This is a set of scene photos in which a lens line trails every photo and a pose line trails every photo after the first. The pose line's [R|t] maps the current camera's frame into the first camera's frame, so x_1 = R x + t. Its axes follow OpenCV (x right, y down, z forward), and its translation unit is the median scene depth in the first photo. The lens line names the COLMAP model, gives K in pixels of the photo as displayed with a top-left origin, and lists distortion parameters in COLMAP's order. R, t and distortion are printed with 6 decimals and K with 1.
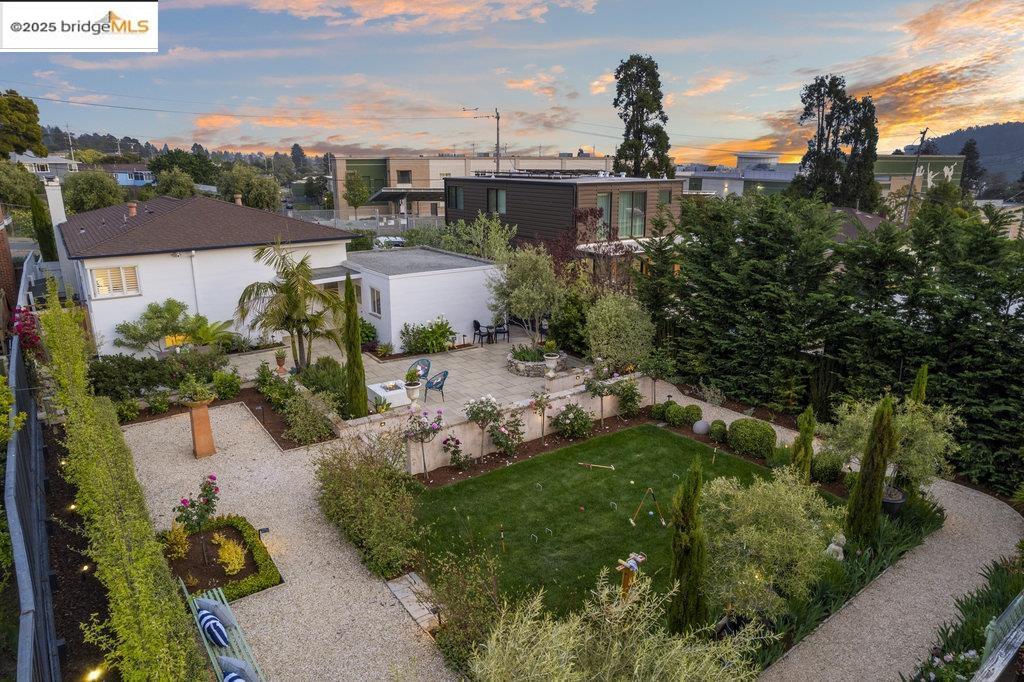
lens RADIAL K [[654.9, 0, 516.6], [0, 654.9, 329.5], [0, 0, 1]] dist [-0.029622, 0.003233]
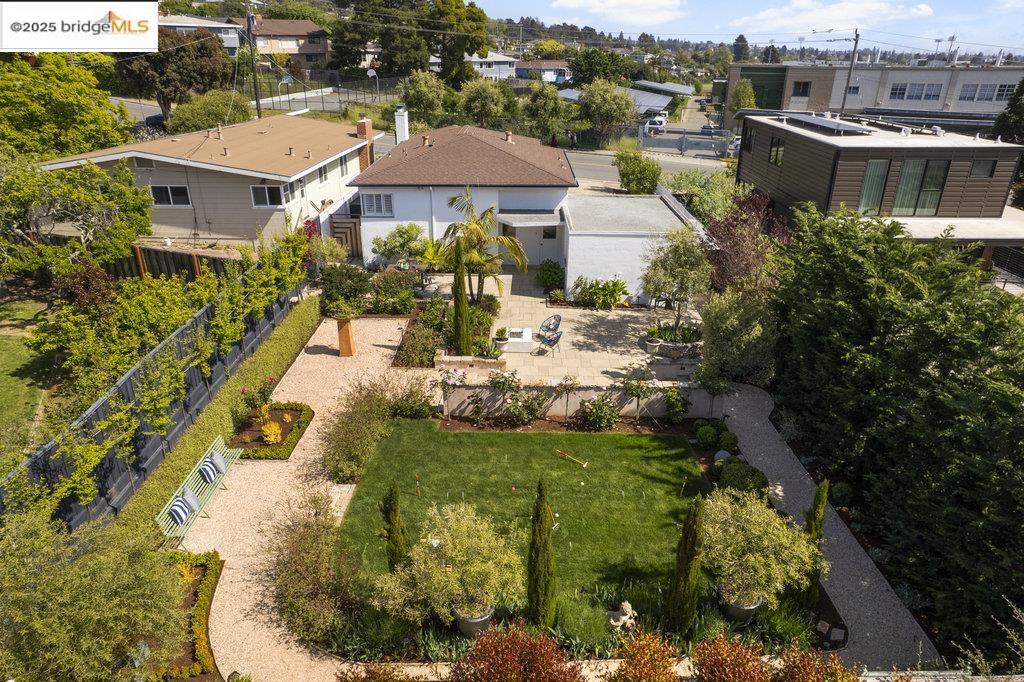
lens RADIAL K [[652.5, 0, 520.2], [0, 652.5, 339.7], [0, 0, 1]] dist [-0.046530, 0.000760]
pose [[0.809817, 0.243369, -0.533824, 0.386094], [-0.151178, 0.965738, 0.210938, -0.130668], [0.566869, -0.090119, 0.818864, 0.054057]]
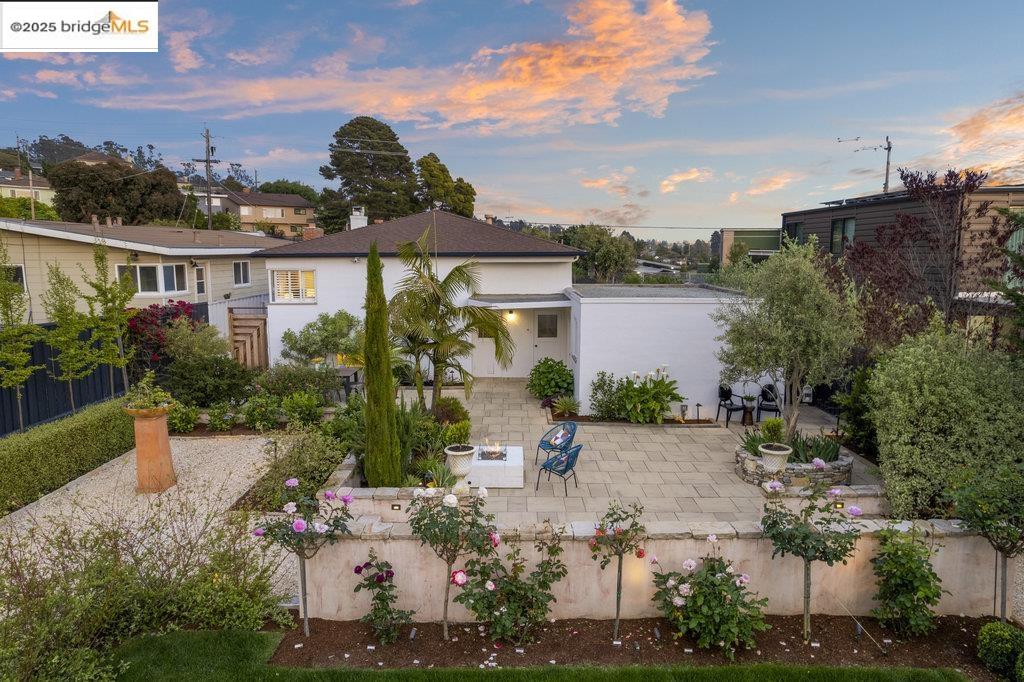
lens RADIAL K [[654.9, 0, 516.6], [0, 654.9, 329.5], [0, 0, 1]] dist [-0.029622, 0.003233]
pose [[0.815863, 0.066142, -0.574450, 0.154434], [-0.141822, 0.985982, -0.087896, 0.020888], [0.560584, 0.153181, 0.813806, 0.441271]]
